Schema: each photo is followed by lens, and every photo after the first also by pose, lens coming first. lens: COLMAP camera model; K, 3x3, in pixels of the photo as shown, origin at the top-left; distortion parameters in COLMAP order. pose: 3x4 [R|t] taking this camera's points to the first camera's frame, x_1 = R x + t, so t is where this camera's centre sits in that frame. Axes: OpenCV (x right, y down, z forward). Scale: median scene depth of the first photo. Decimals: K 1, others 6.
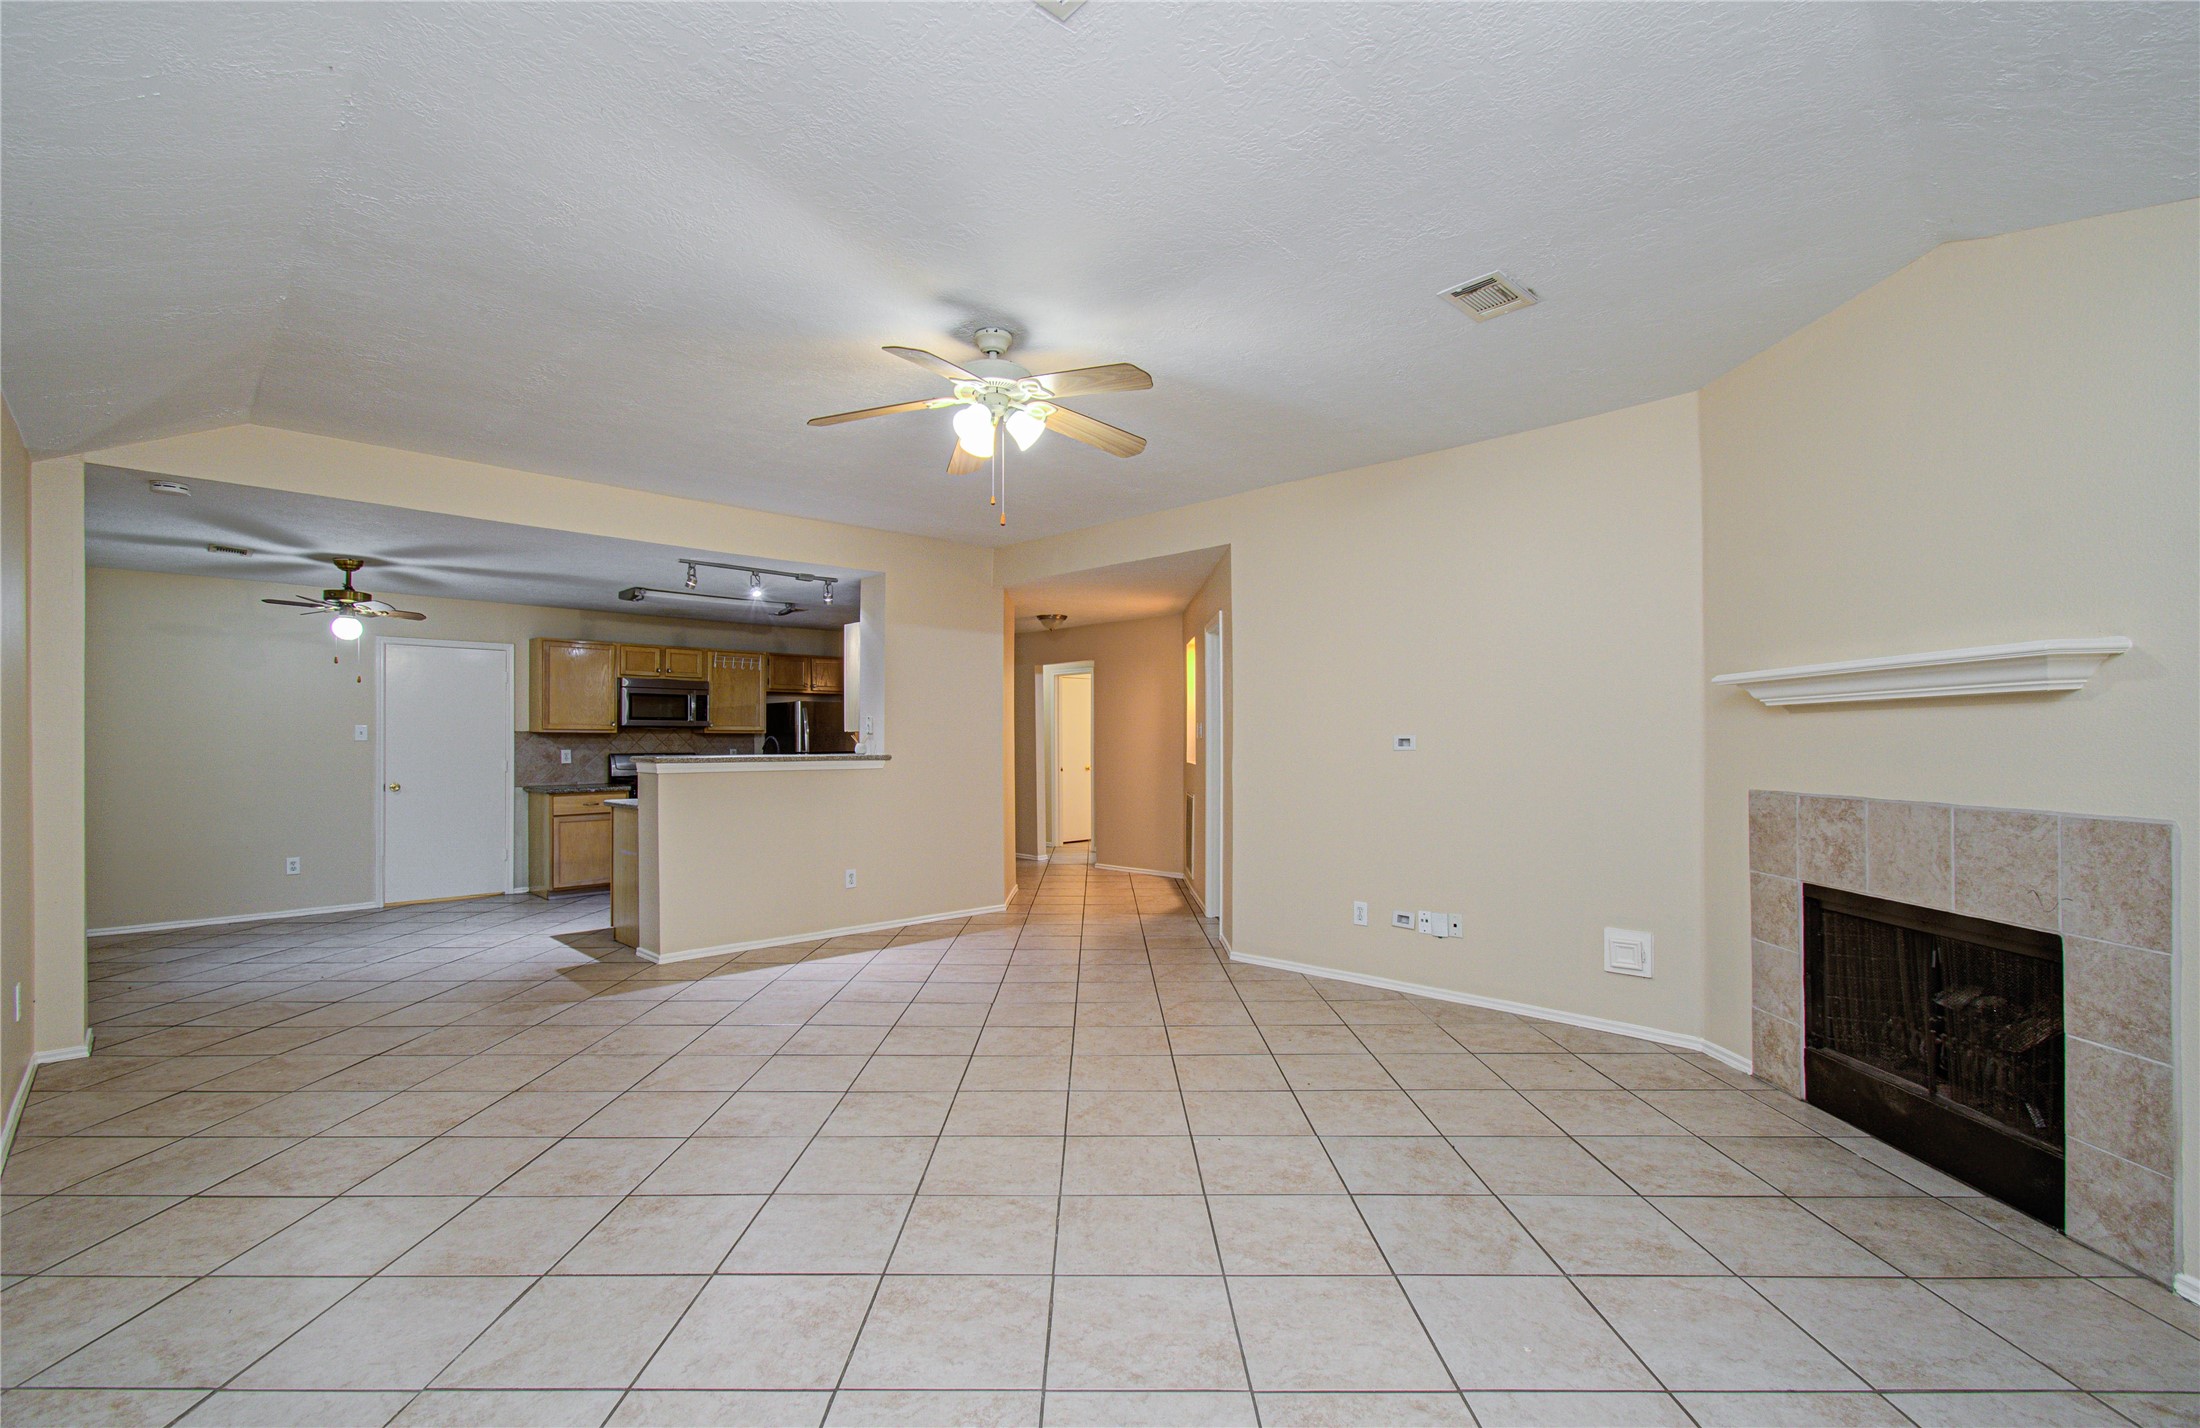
lens RADIAL K [[996.3, 0, 1106.4], [0, 996.3, 721.2], [0, 0, 1]] dist [0.002540, 0.000713]
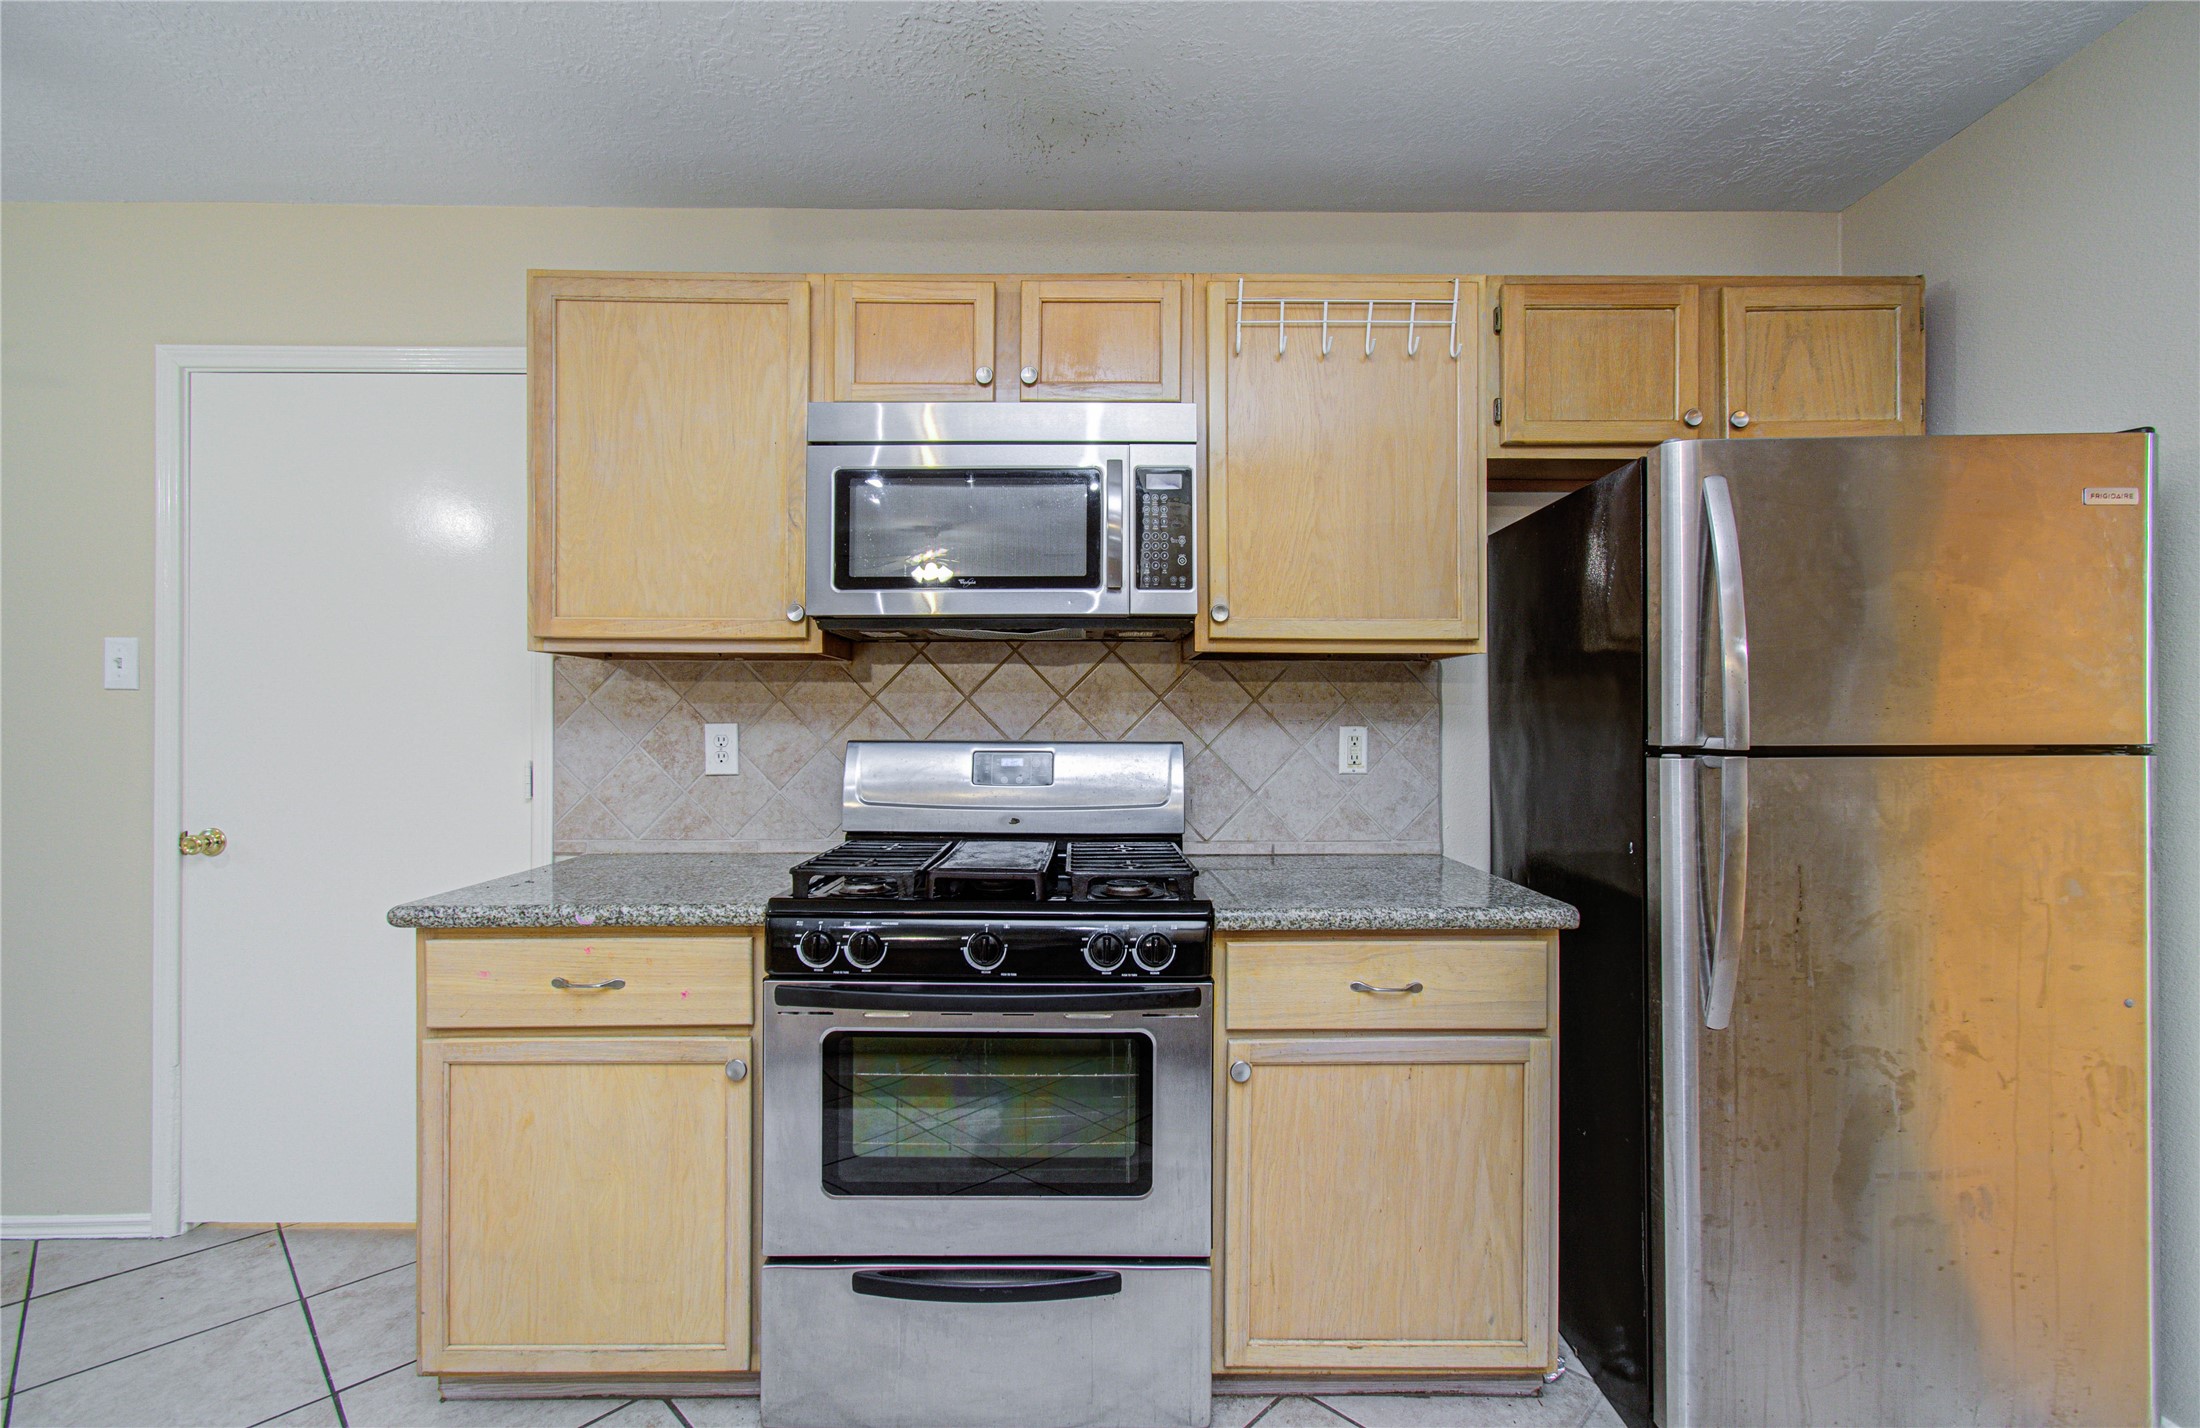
lens RADIAL K [[959.7, 0, 1112.3], [0, 959.7, 719.9], [0, 0, 1]] dist [-0.001710, 0.000709]
pose [[0.734142, 0.007326, -0.678956, -0.310770], [0.001759, 0.999918, 0.012691, 0.027452], [0.678993, -0.010511, 0.734069, 0.941612]]
